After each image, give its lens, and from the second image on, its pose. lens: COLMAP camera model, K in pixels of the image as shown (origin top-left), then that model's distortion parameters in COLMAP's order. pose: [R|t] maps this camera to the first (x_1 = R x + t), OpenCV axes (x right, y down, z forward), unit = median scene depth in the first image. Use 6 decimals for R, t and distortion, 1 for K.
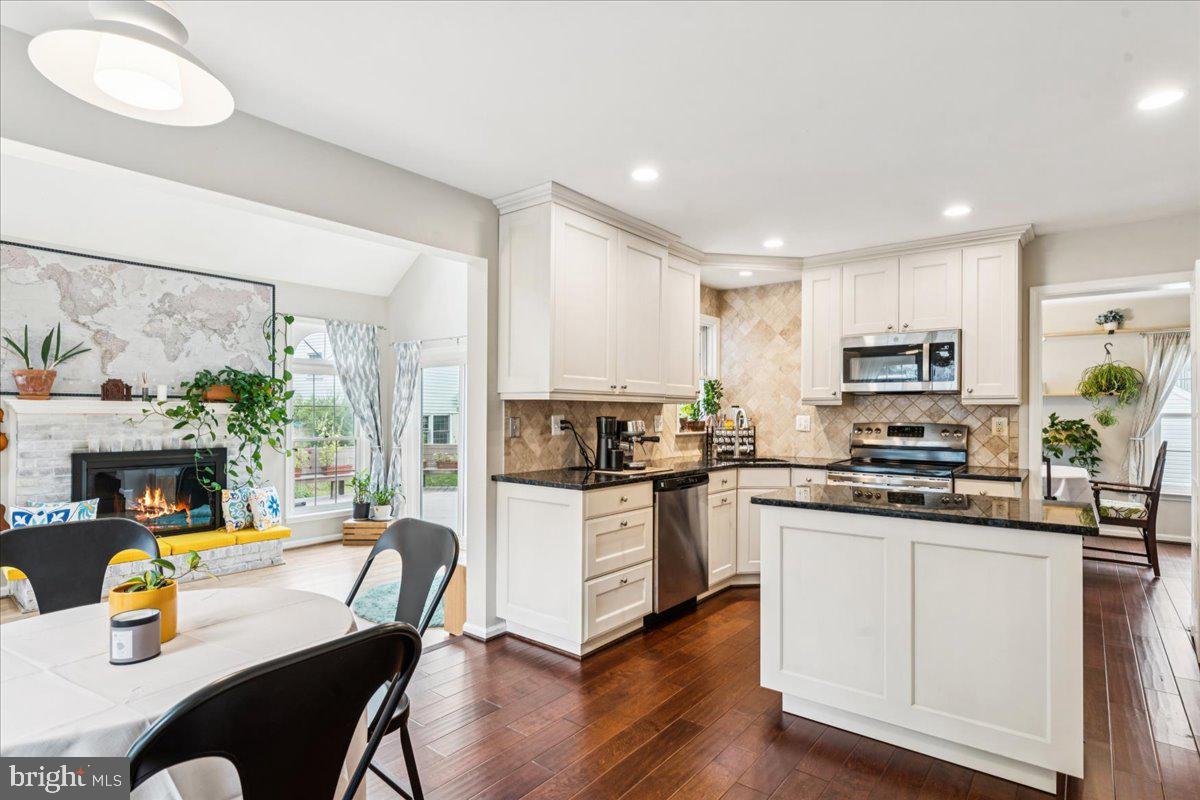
lens RADIAL K [[621.9, 0, 600.1], [0, 621.9, 407.9], [0, 0, 1]] dist [-0.001504, 0.000110]
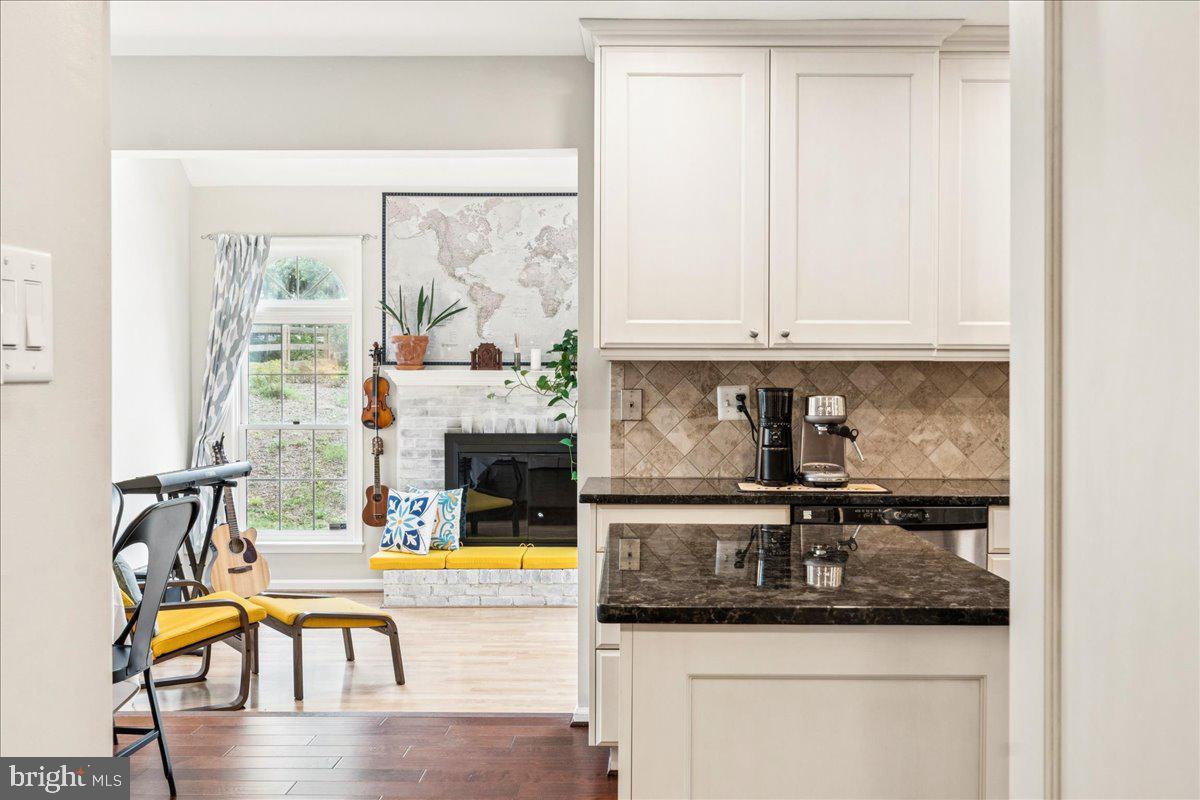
lens RADIAL K [[1220.6, 0, 600.0], [0, 1220.6, 397.4], [0, 0, 1]] dist [0.002468, 0.000000]
pose [[0.612190, 0.006028, -0.790688, 0.587369], [0.005629, 0.999912, 0.011981, 0.006140], [0.790691, -0.011785, 0.612102, 0.154232]]
